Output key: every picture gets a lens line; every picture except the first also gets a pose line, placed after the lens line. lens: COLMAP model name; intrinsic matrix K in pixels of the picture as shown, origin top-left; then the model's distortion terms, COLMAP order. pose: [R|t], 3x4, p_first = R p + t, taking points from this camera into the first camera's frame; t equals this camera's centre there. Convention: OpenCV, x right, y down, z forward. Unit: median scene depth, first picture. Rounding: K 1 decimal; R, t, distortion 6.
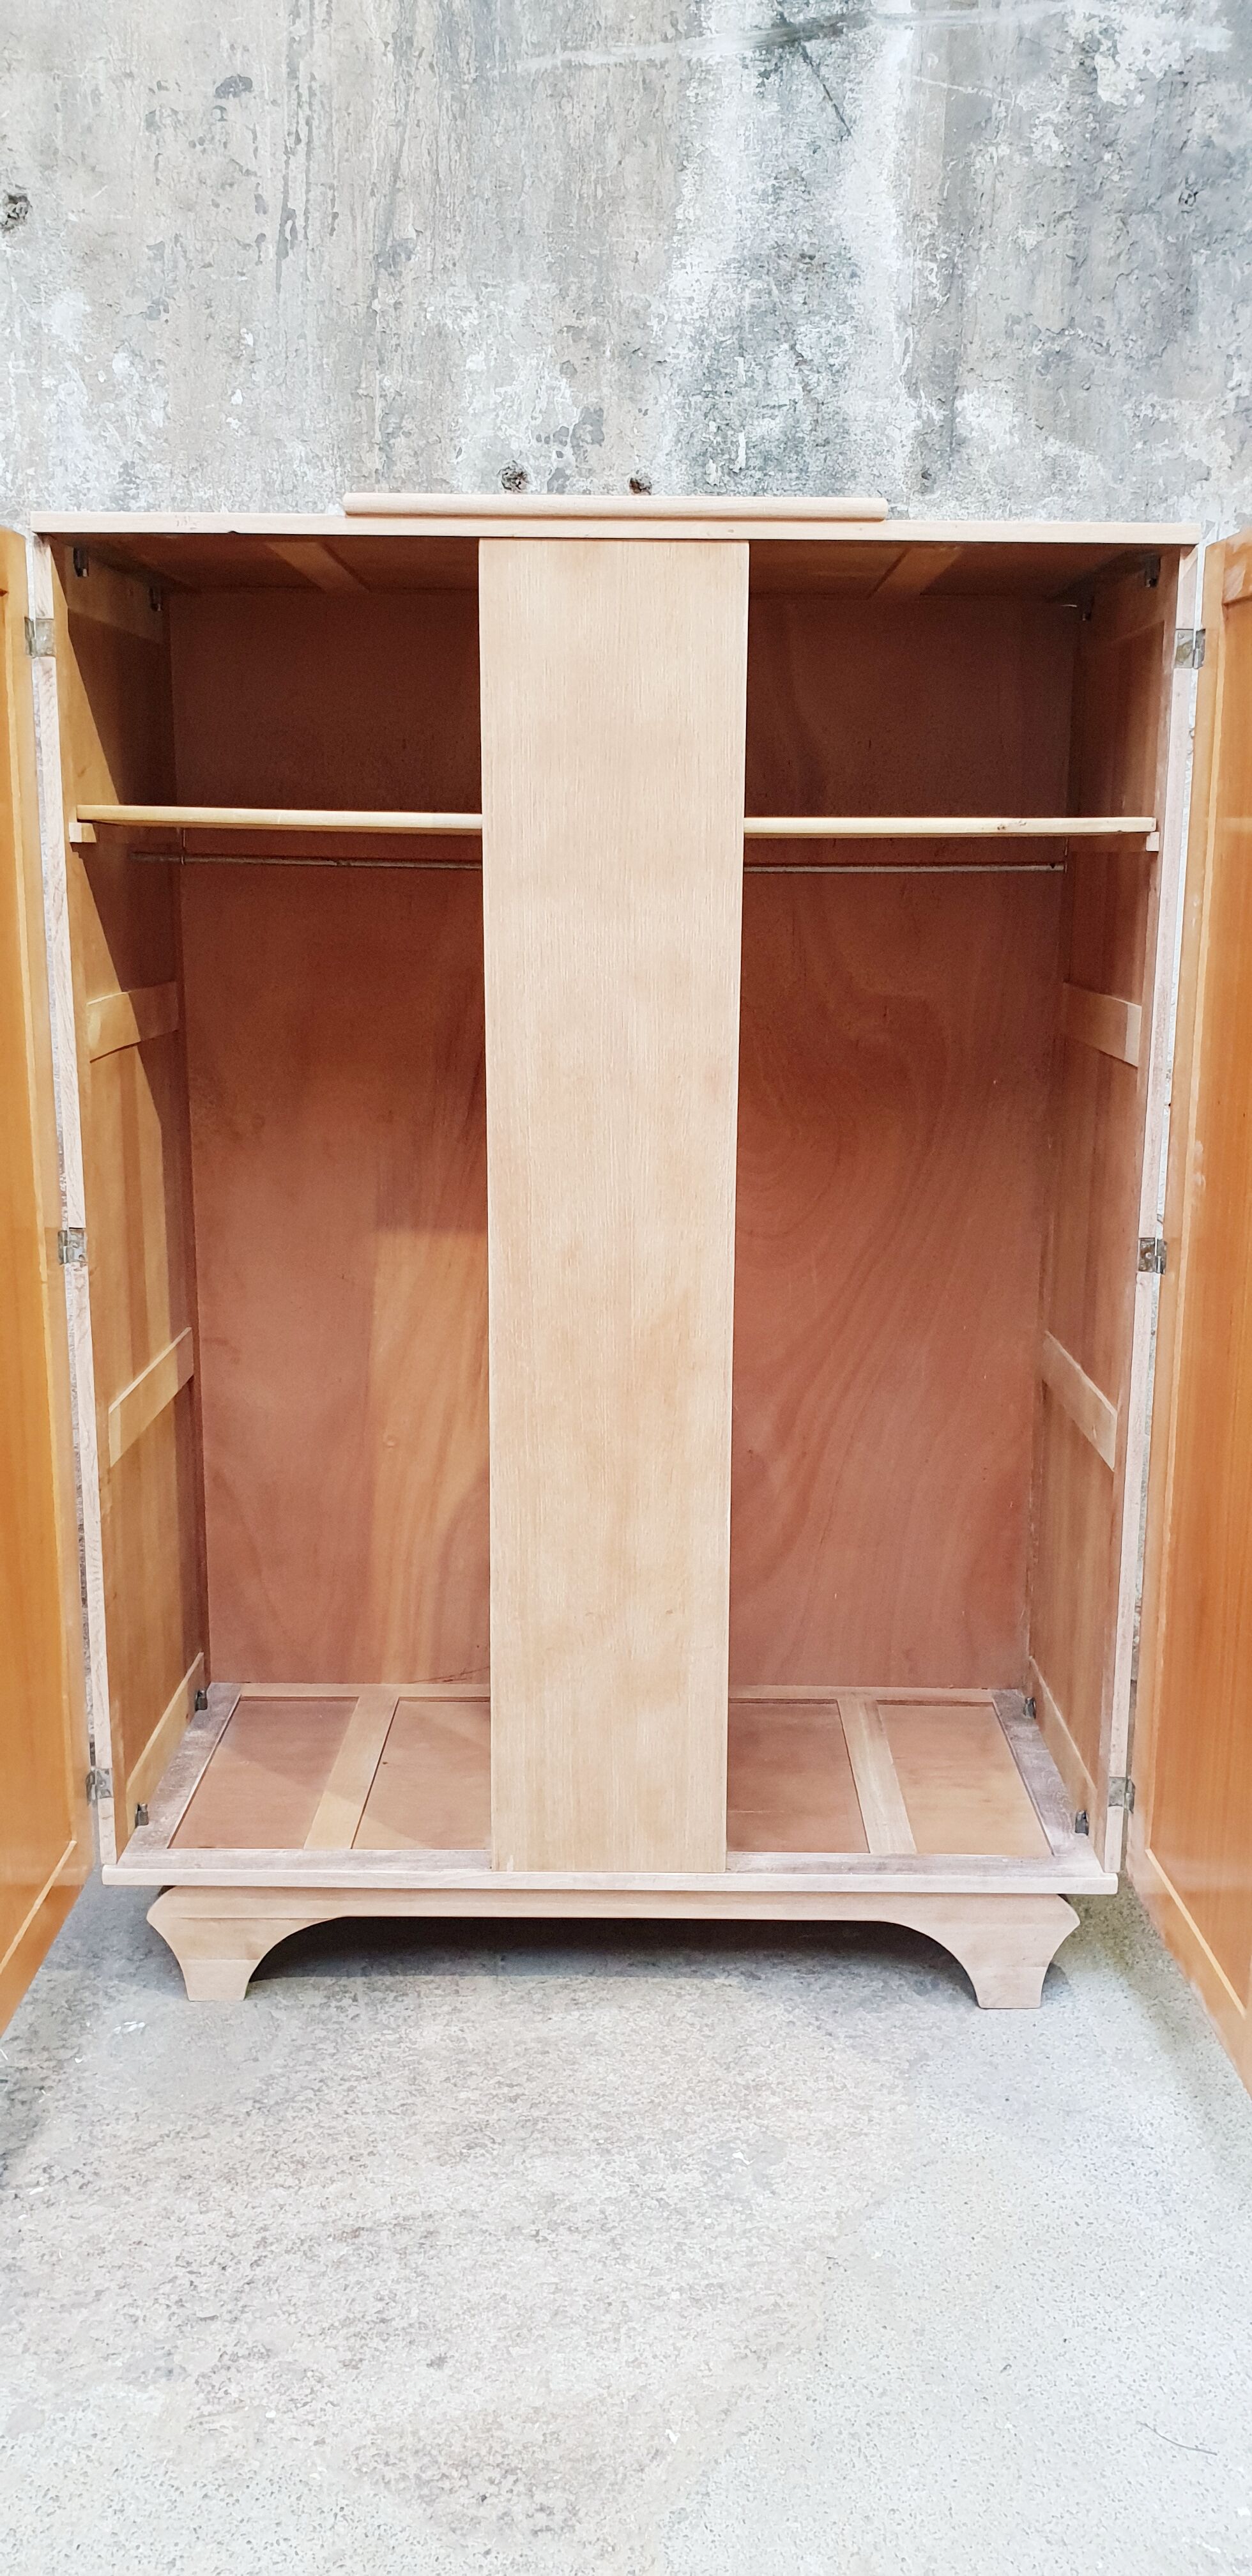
lens RADIAL K [[2012.6, 0, 646.0], [0, 2012.6, 1278.0], [0, 0, 1]] dist [-0.000260, 0.033378]
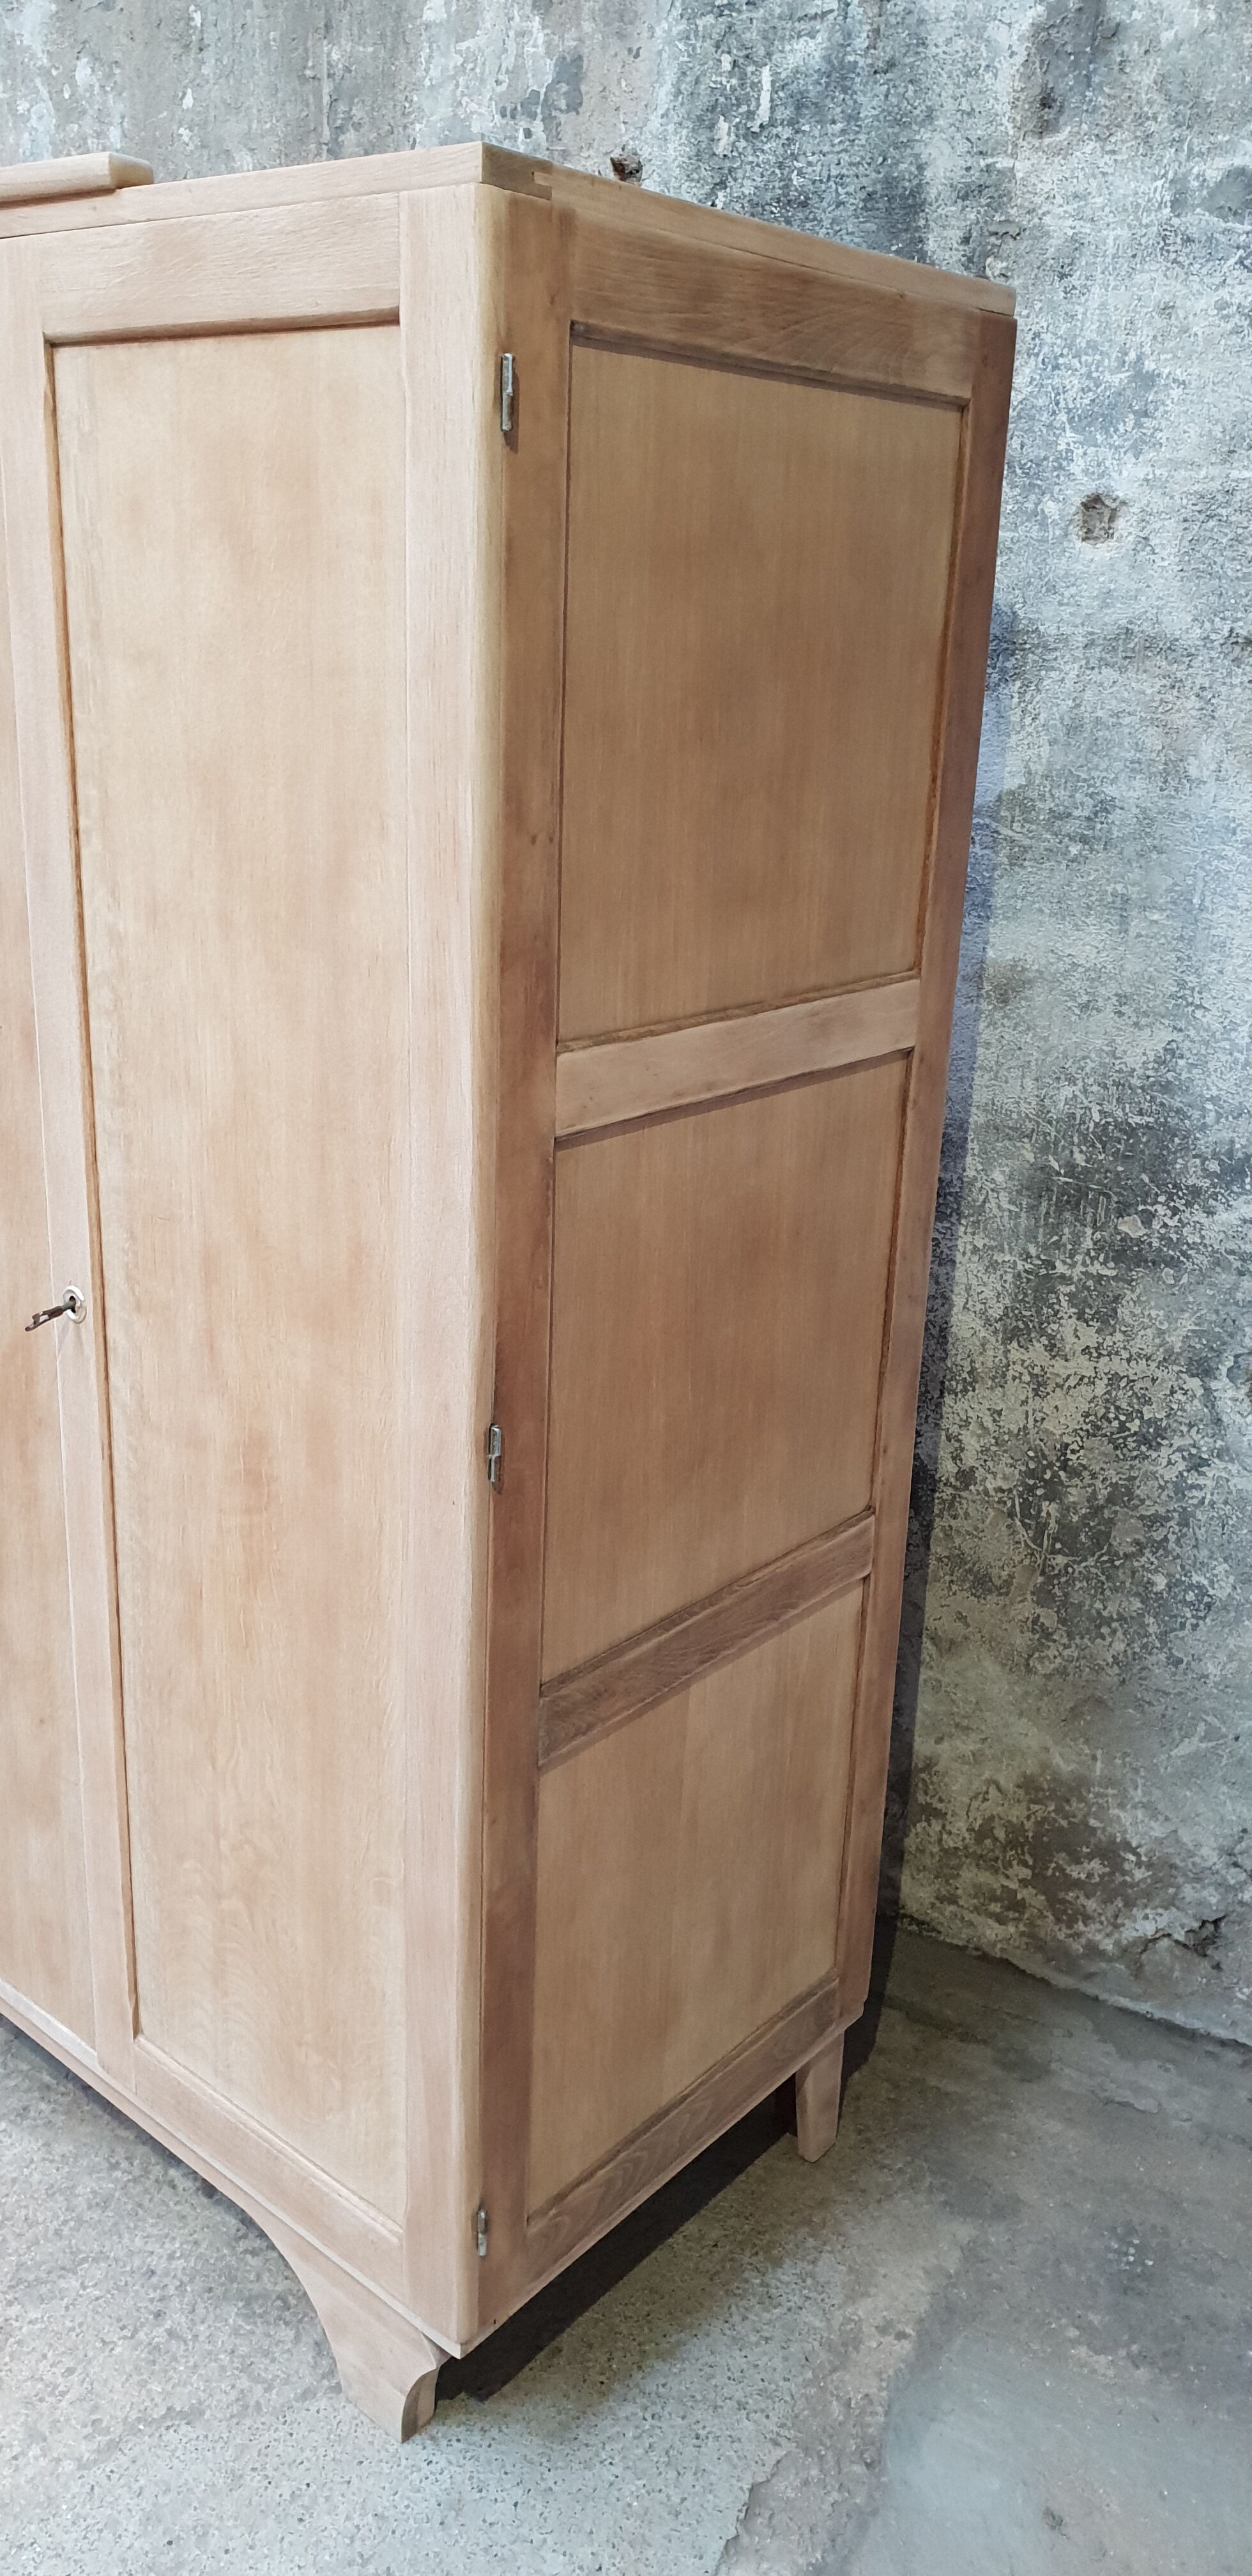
lens RADIAL K [[2012.6, 0, 667.2], [0, 2012.6, 1280.8], [0, 0, 1]] dist [-0.000260, 0.033378]
pose [[0.767484, 0.230713, -0.598114, 0.517696], [-0.170480, 0.972853, 0.156507, -0.132359], [0.617985, -0.018150, 0.785980, 0.458614]]
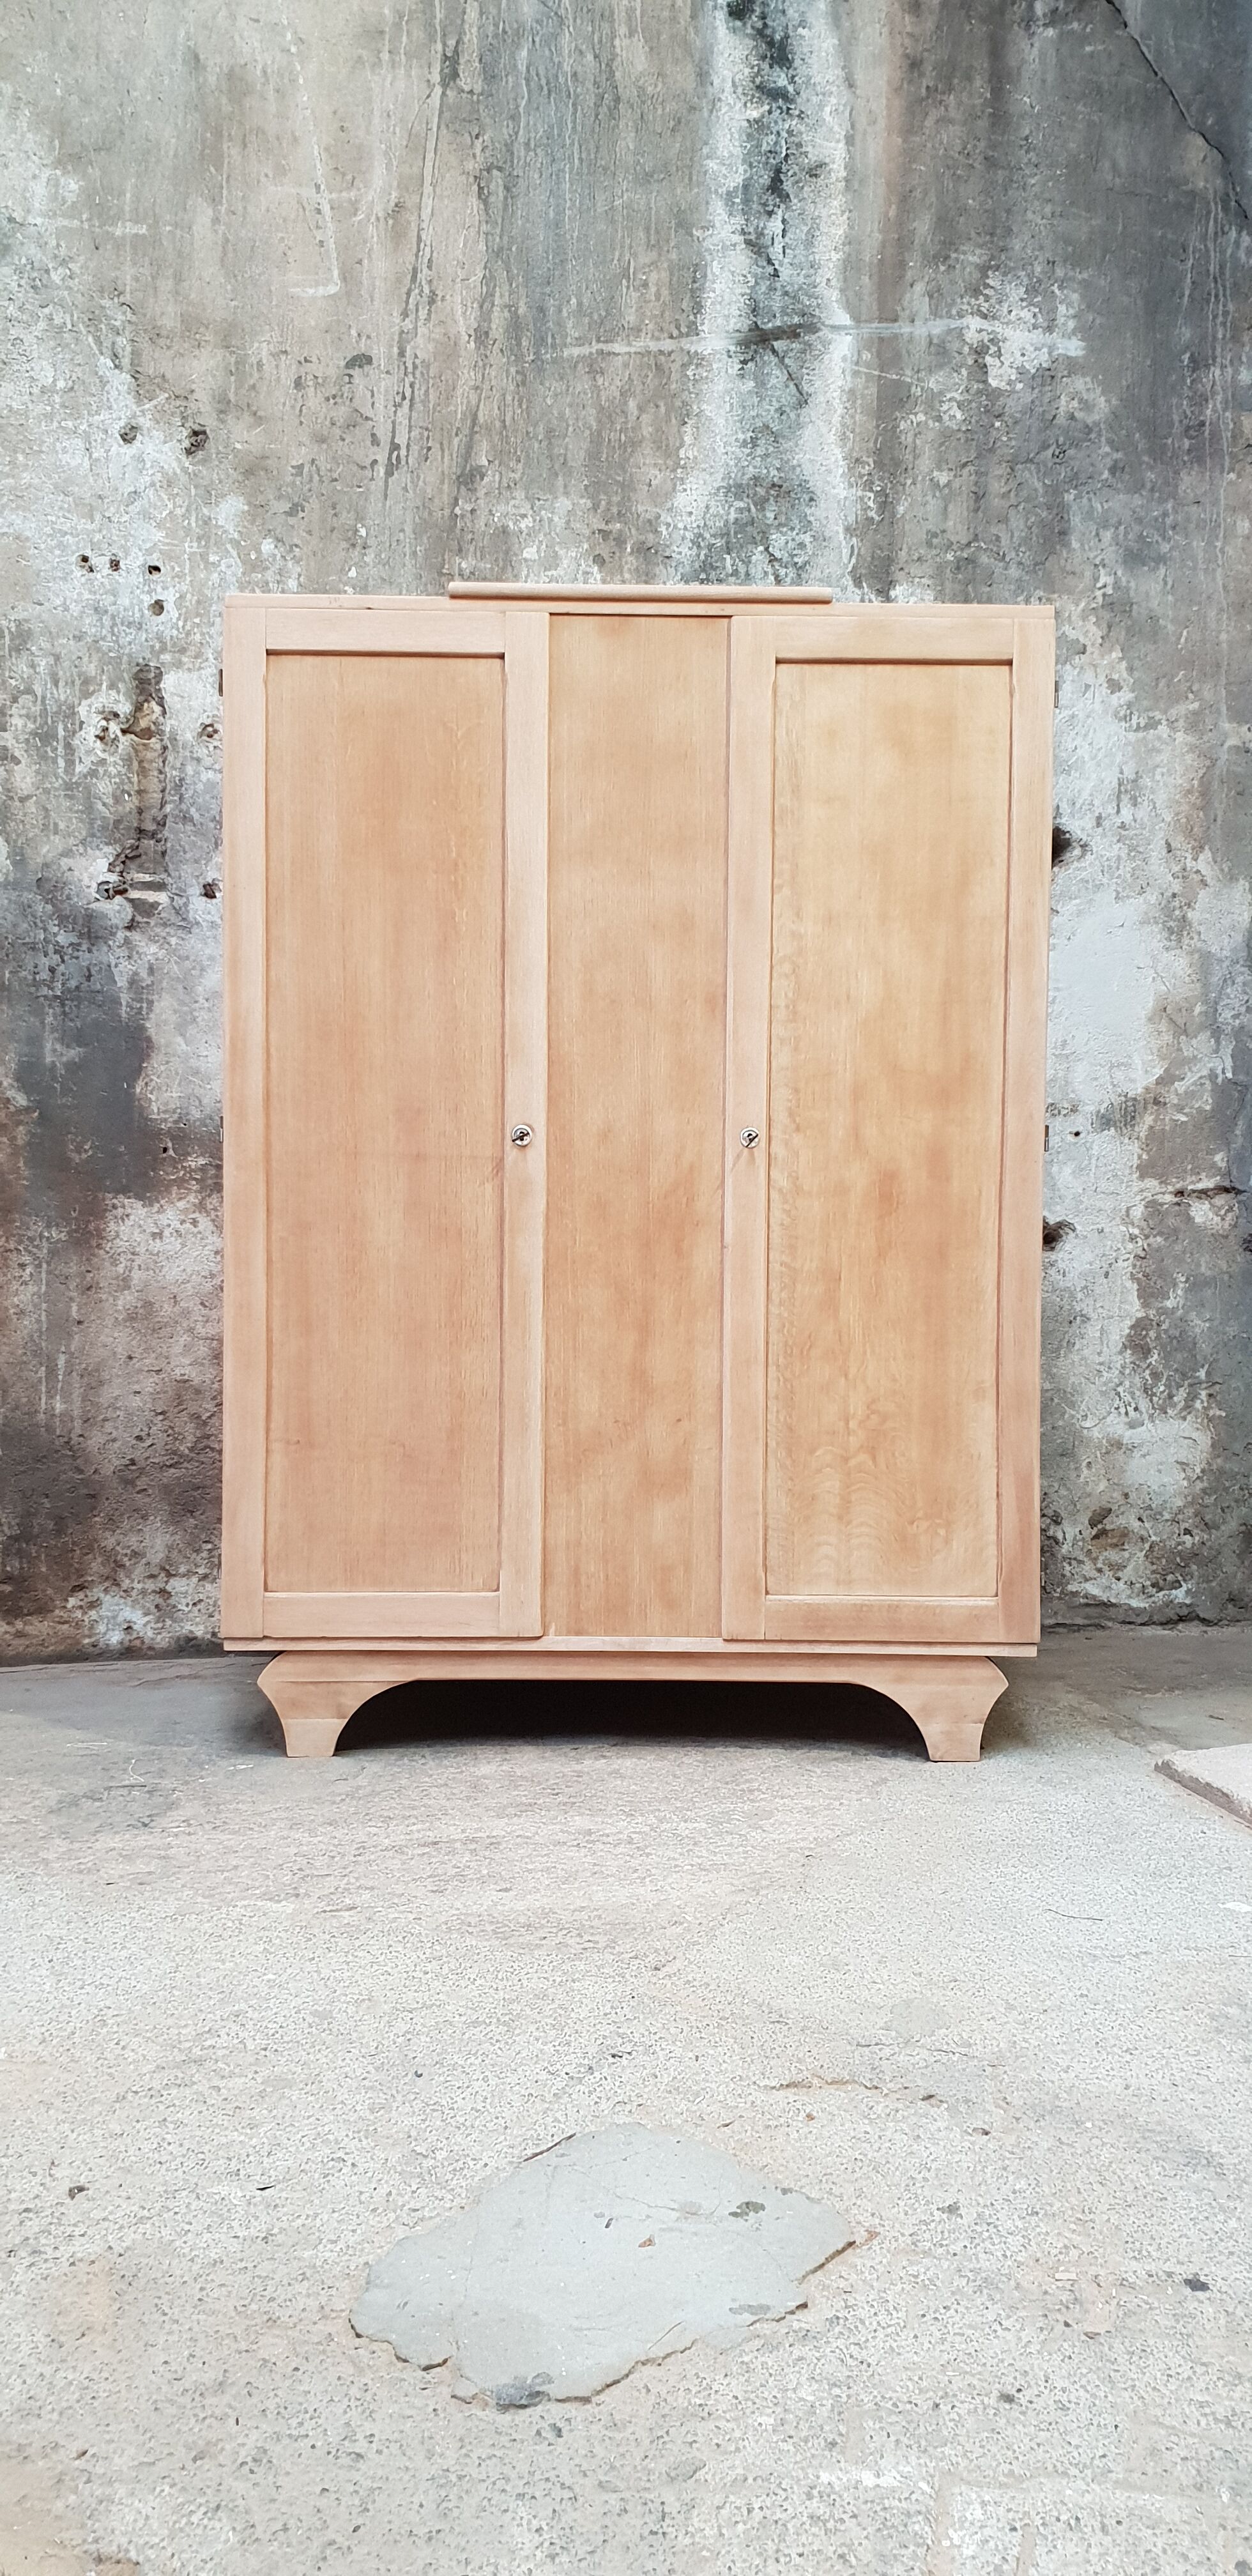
lens RADIAL K [[2012.6, 0, 663.2], [0, 2012.6, 1293.0], [0, 0, 1]] dist [-0.000260, 0.033378]
pose [[0.999912, 0.001215, 0.013181, -0.012900], [0.001131, 0.984297, -0.176519, 0.261966], [-0.013188, 0.176518, 0.984209, -0.227970]]
